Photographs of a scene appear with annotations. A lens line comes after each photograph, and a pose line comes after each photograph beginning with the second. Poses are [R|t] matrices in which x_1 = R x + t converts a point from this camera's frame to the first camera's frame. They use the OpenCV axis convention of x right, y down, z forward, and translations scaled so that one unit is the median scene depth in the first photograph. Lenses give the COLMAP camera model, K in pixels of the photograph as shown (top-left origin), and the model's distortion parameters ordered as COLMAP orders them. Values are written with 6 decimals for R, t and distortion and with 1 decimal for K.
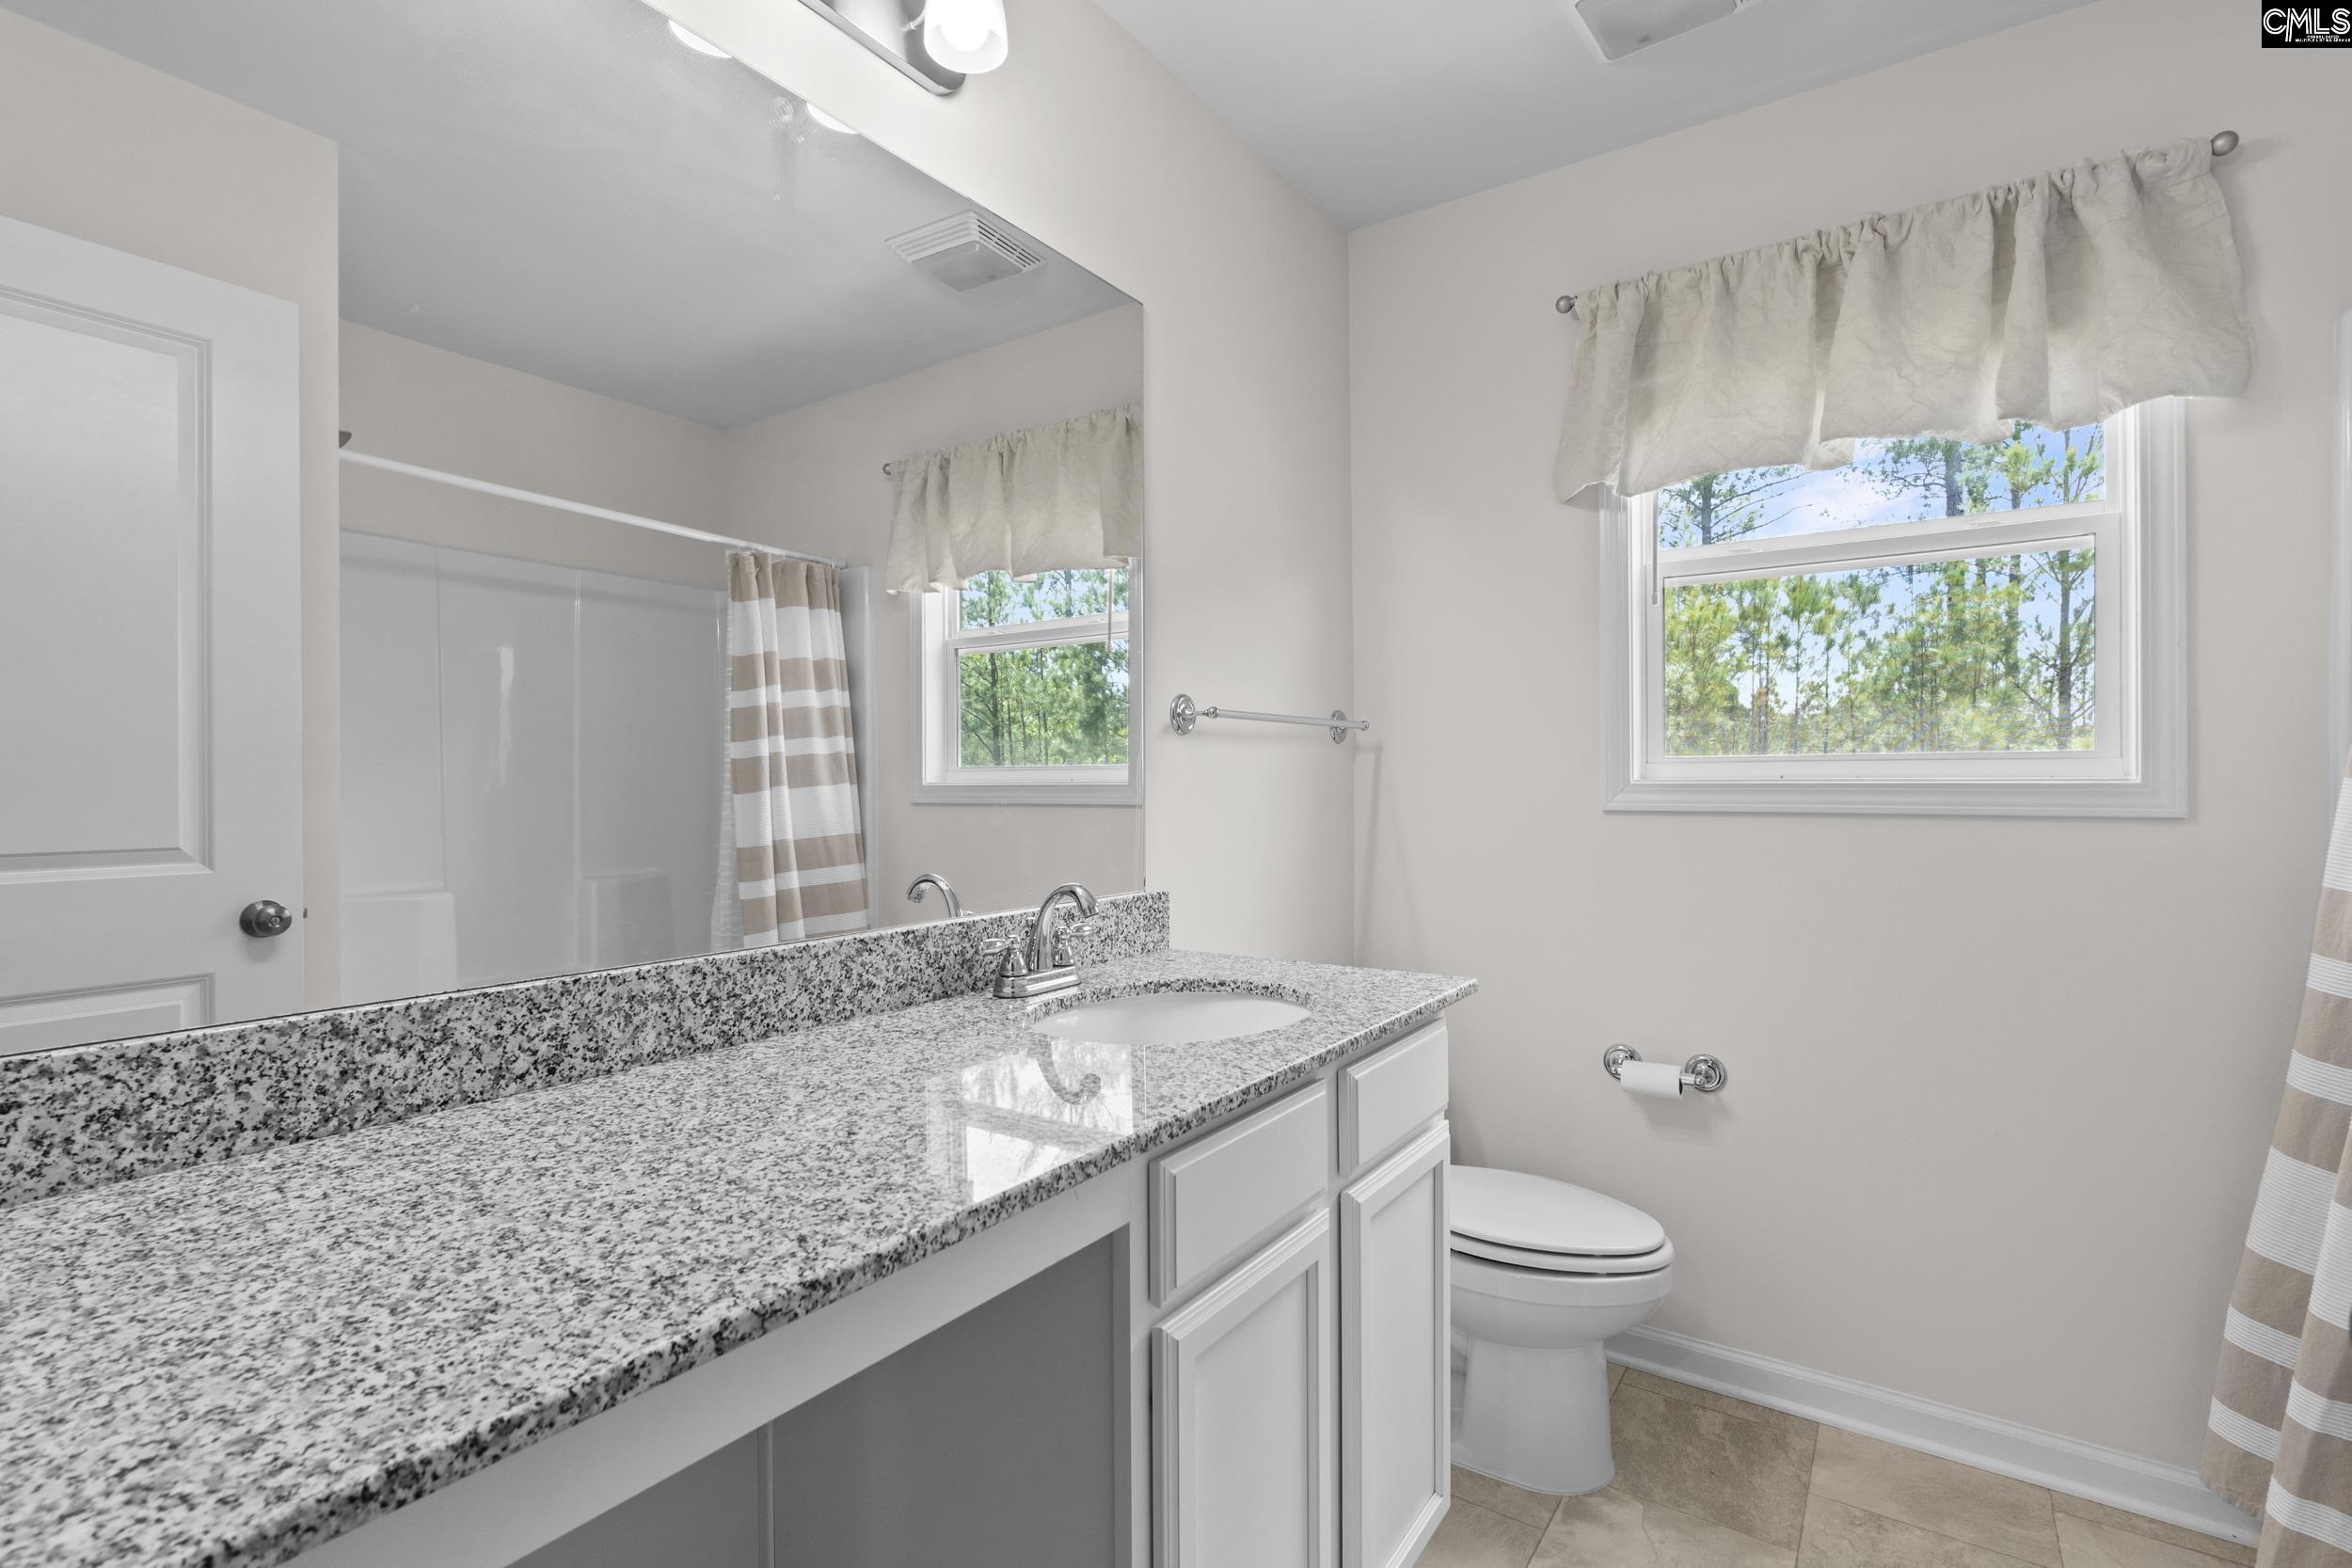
lens RADIAL K [[1085.0, 0, 1175.8], [0, 1085.0, 787.6], [0, 0, 1]] dist [-0.002749, -0.001176]
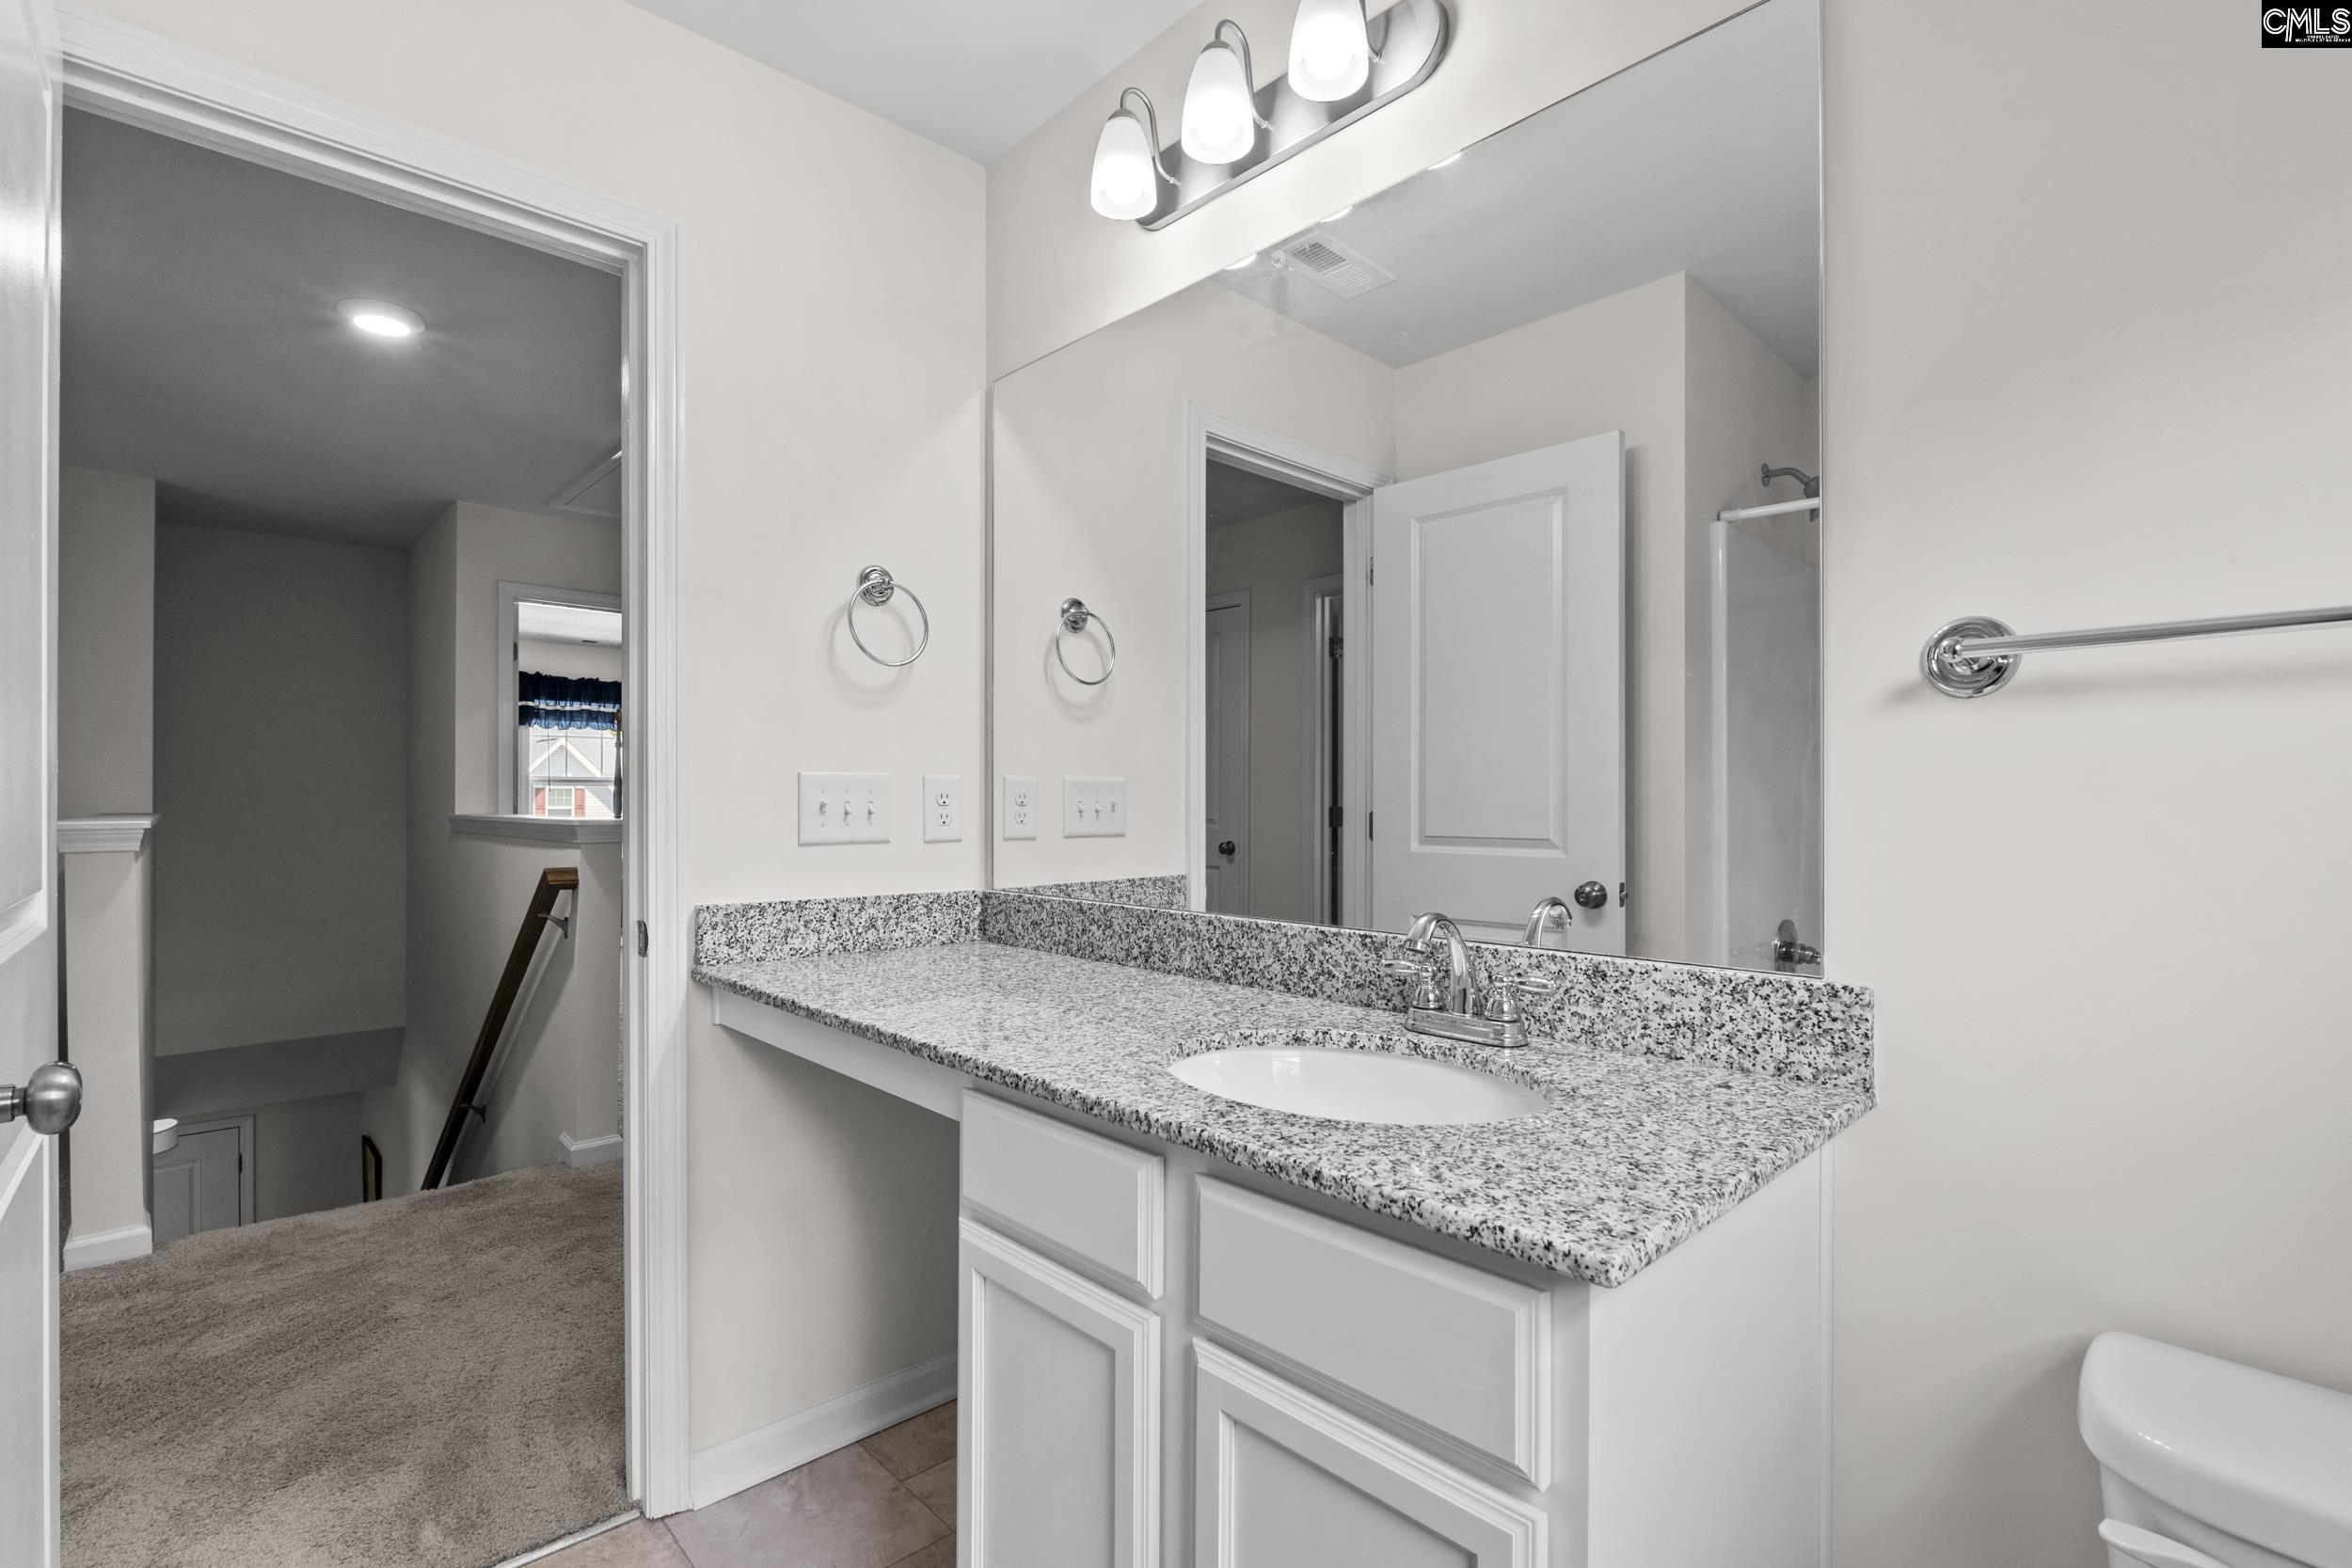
lens RADIAL K [[1085.0, 0, 1174.2], [0, 1085.0, 802.7], [0, 0, 1]] dist [-0.002749, -0.001176]
pose [[-0.213002, 0.004764, -0.977040, 0.970278], [-0.005579, 0.999966, 0.006092, -0.000138], [0.977036, 0.006749, -0.212968, 1.244049]]
